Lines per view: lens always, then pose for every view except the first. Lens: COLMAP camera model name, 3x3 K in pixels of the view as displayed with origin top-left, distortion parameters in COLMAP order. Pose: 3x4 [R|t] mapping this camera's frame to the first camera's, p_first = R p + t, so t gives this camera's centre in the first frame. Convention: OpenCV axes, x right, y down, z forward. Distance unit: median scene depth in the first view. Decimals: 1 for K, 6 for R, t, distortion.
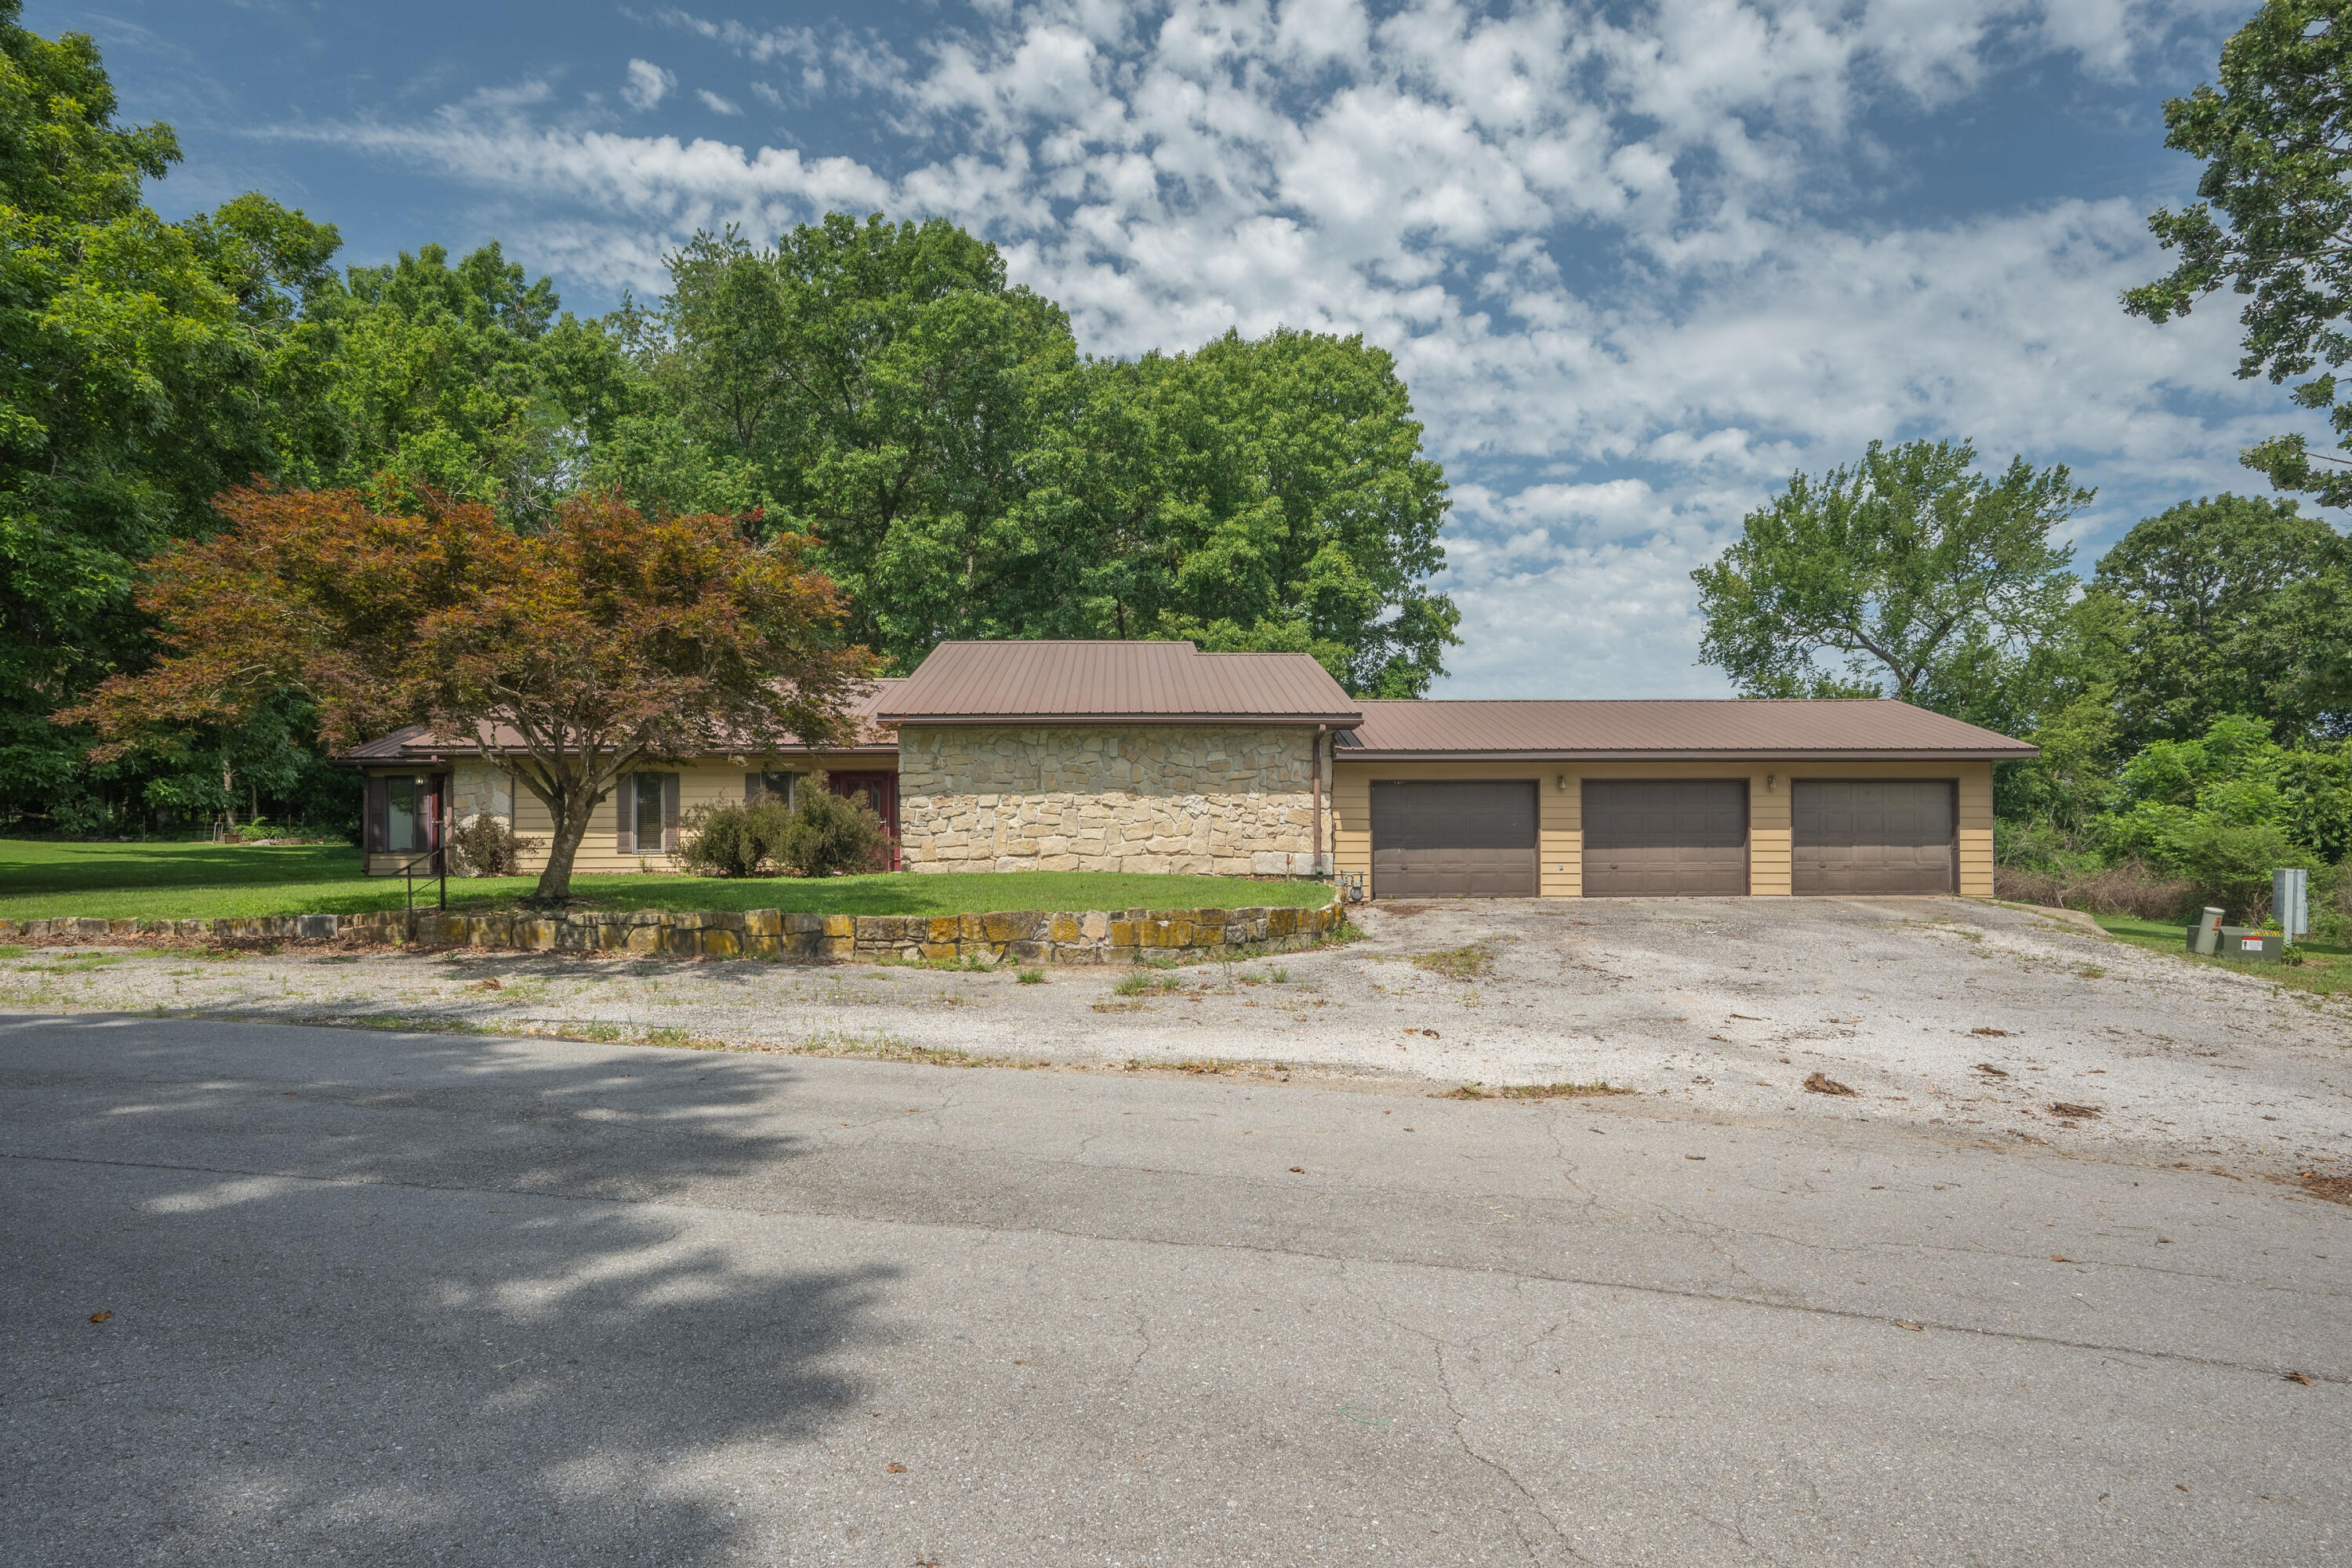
lens RADIAL K [[1190.2, 0, 1176.1], [0, 1190.2, 845.1], [0, 0, 1]] dist [-0.000382, -0.000161]
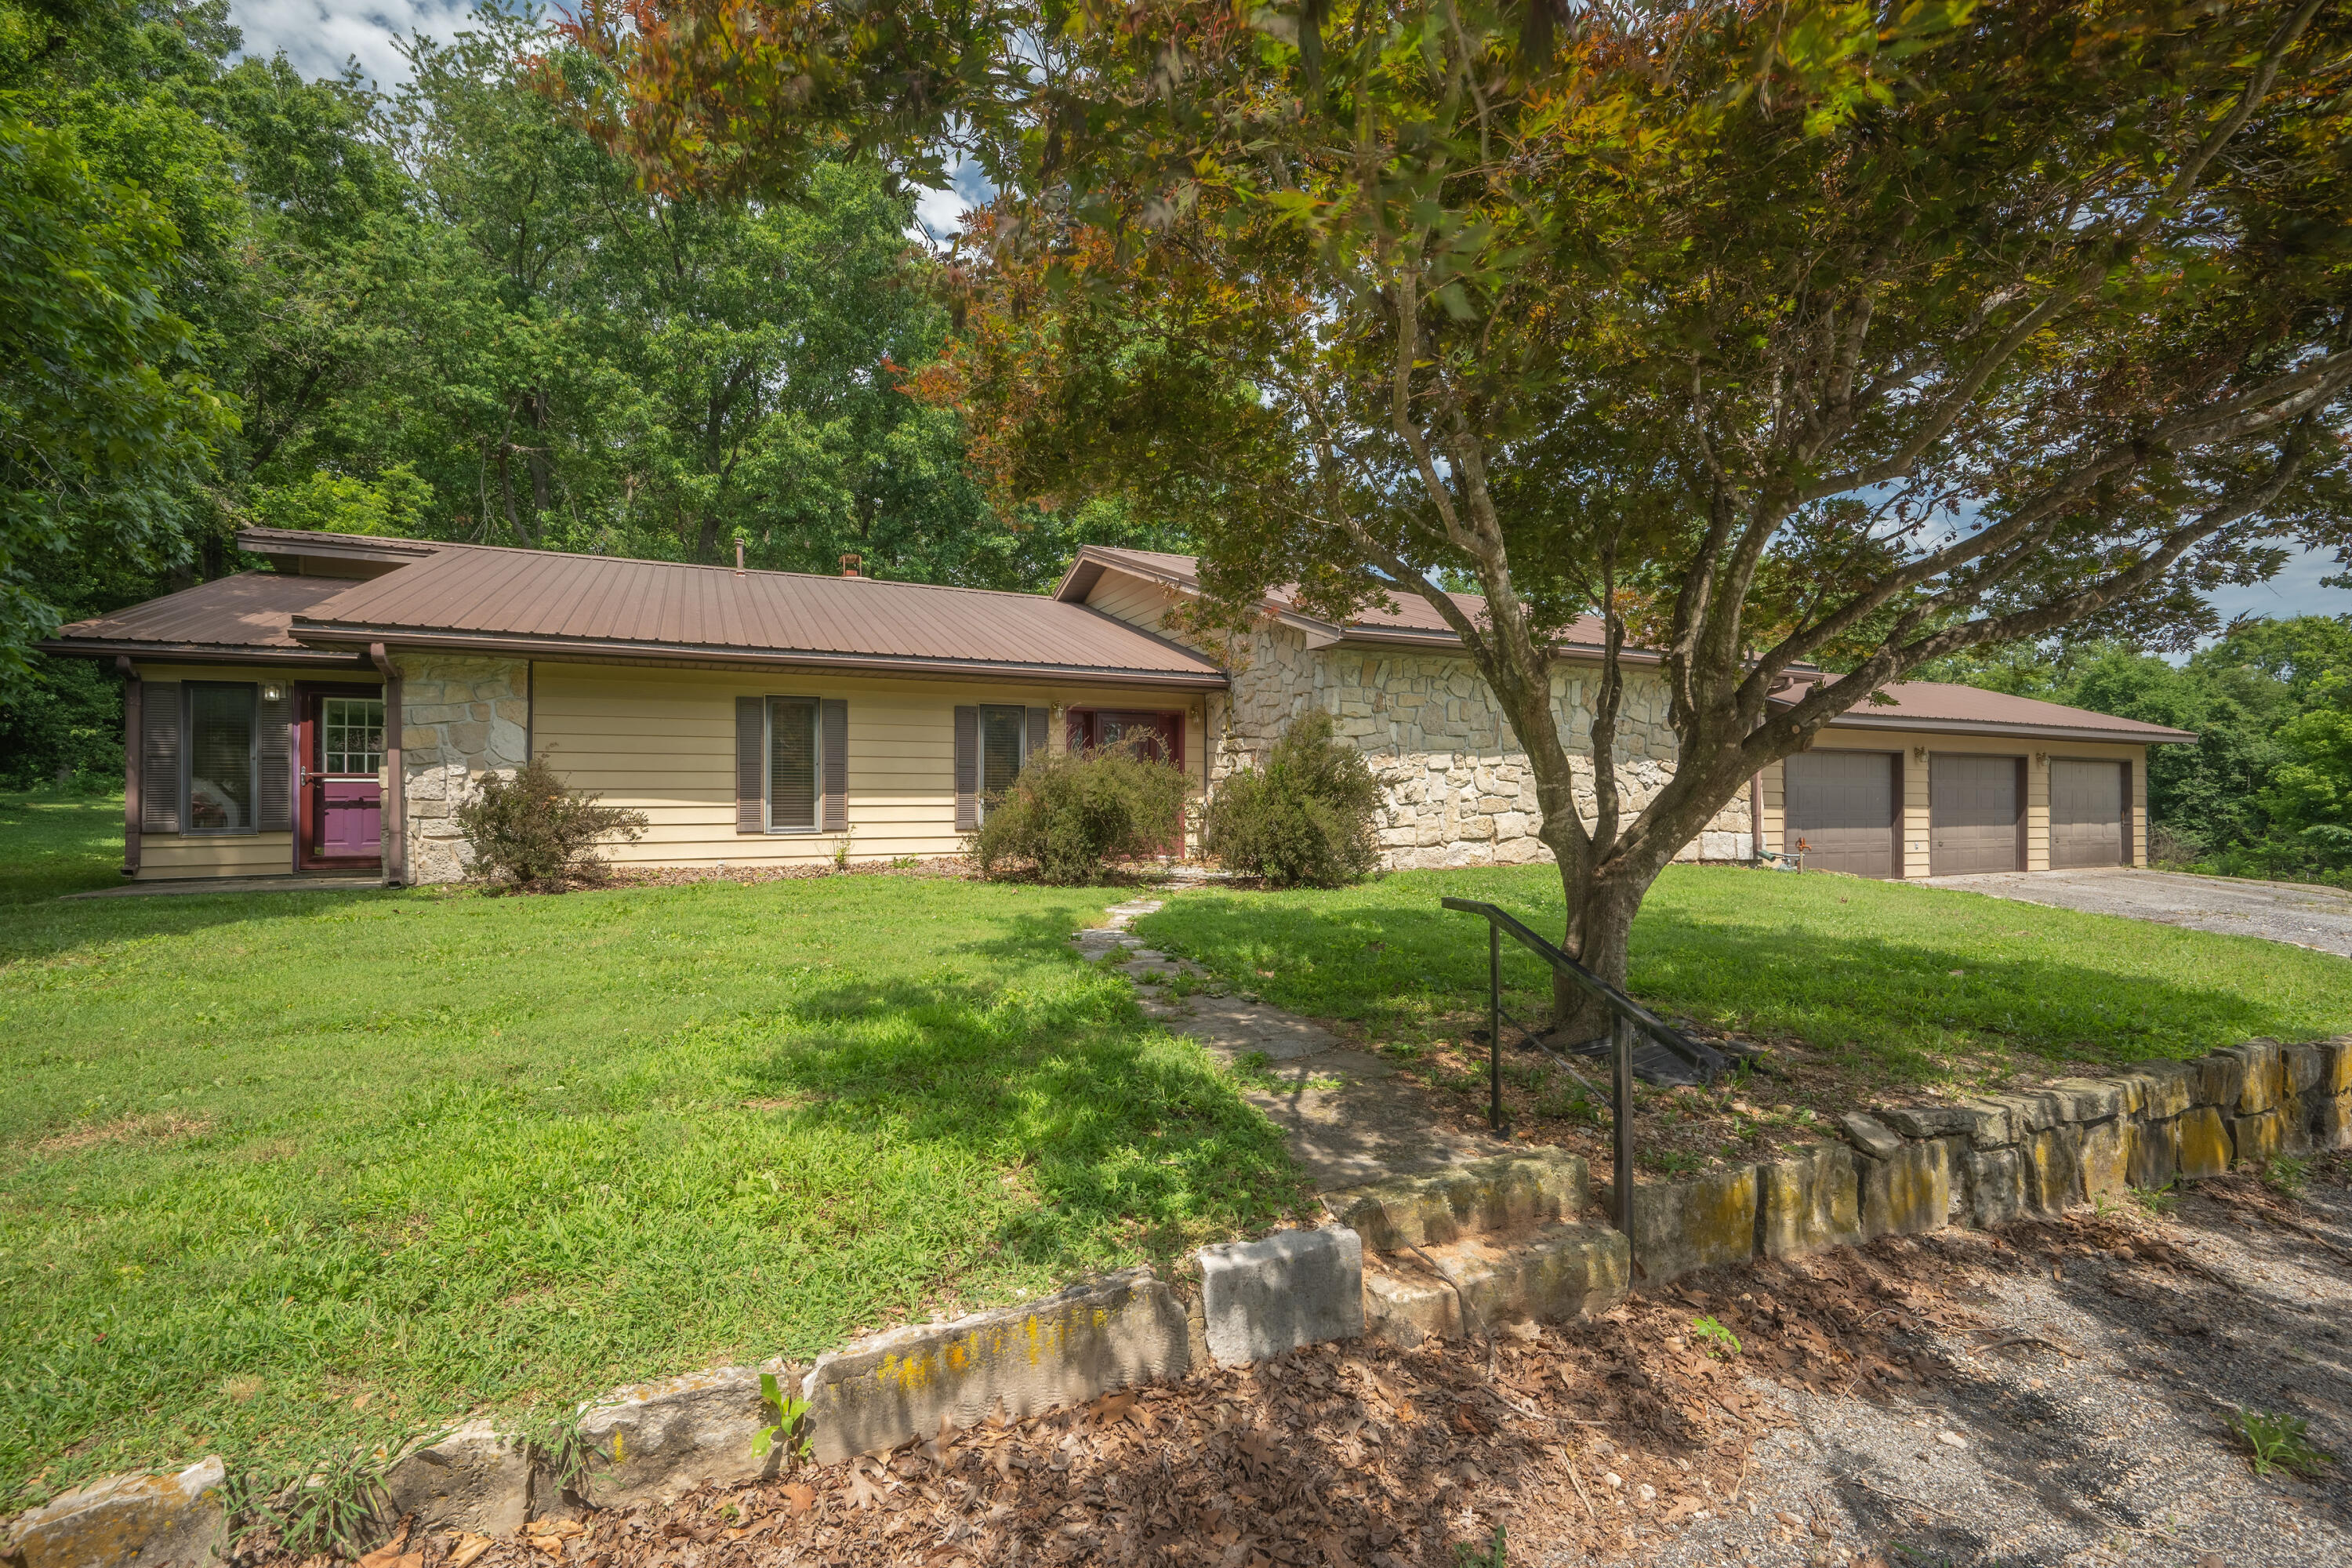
lens RADIAL K [[984.1, 0, 1176.0], [0, 984.1, 784.0], [0, 0, 1]] dist [-0.002675, -0.000237]
pose [[0.917917, 0.012612, 0.396572, -0.509325], [-0.008978, 0.999899, -0.011019, -0.016056], [-0.396671, 0.006554, 0.917938, 0.523930]]
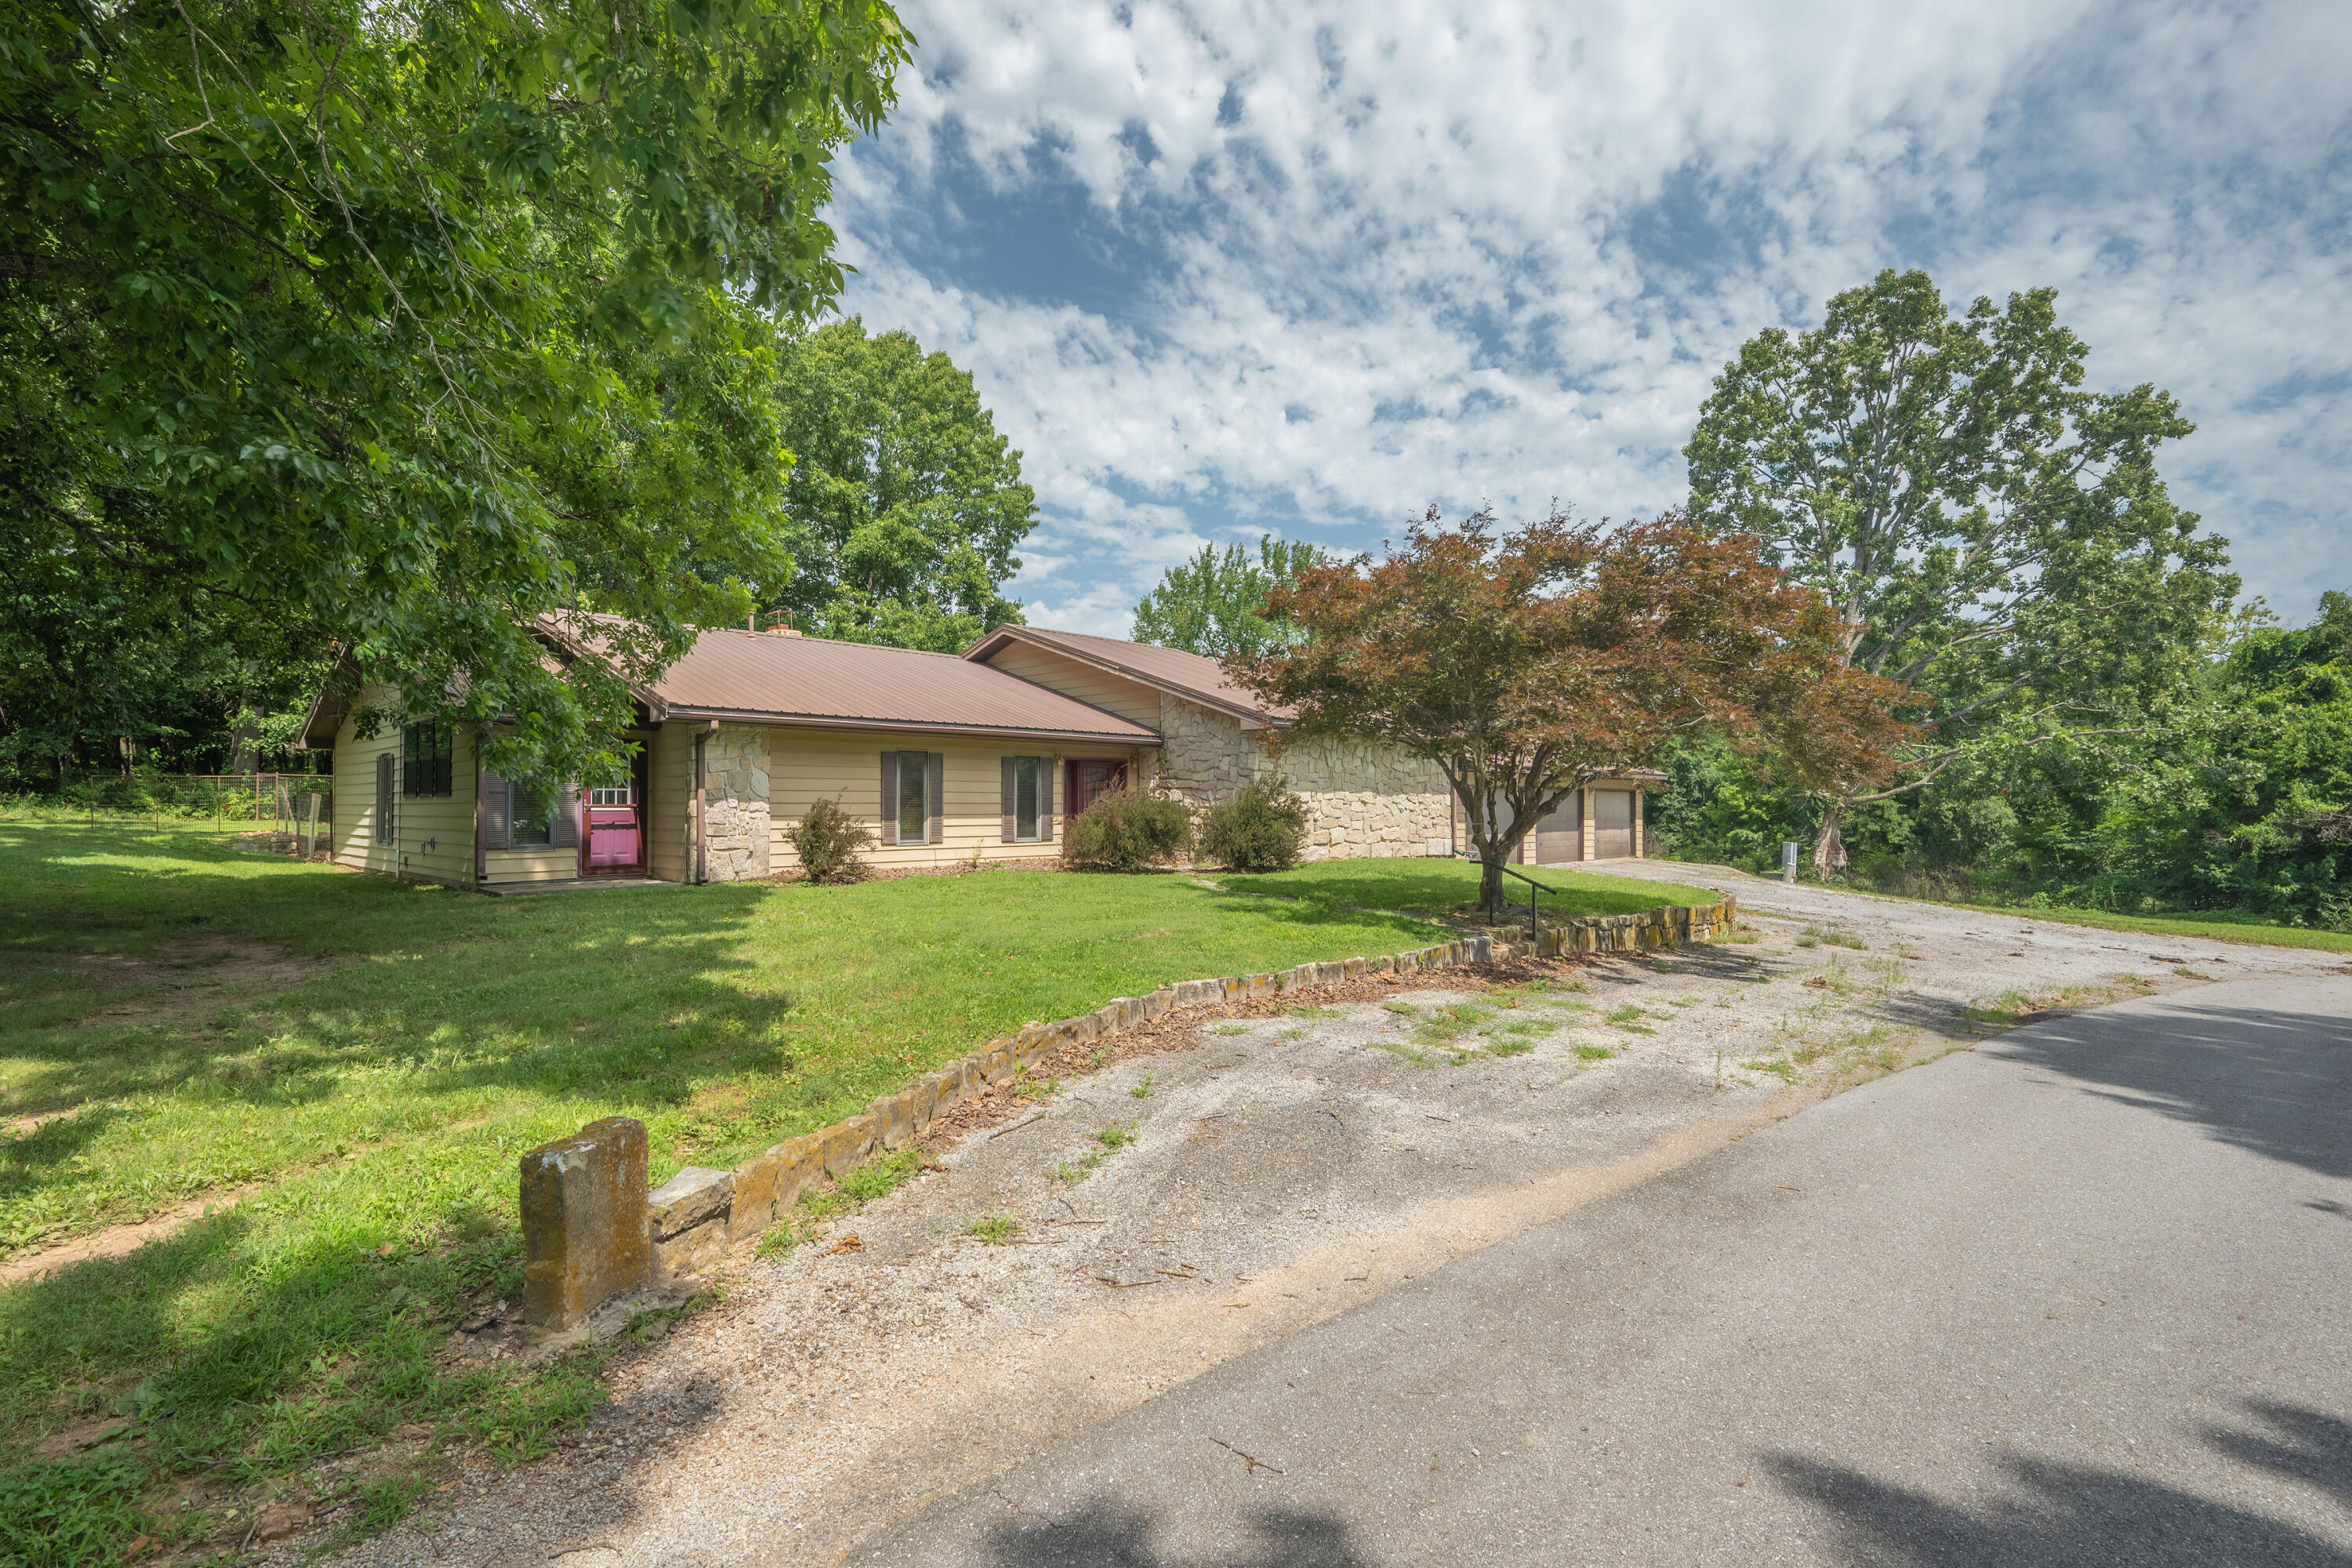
lens RADIAL K [[984.1, 0, 1176.0], [0, 984.1, 784.0], [0, 0, 1]] dist [-0.002675, -0.000237]
pose [[0.735920, 0.023838, 0.676649, -0.867127], [-0.012138, 0.999684, -0.022017, -0.026897], [-0.676960, 0.007990, 0.735976, 0.377537]]
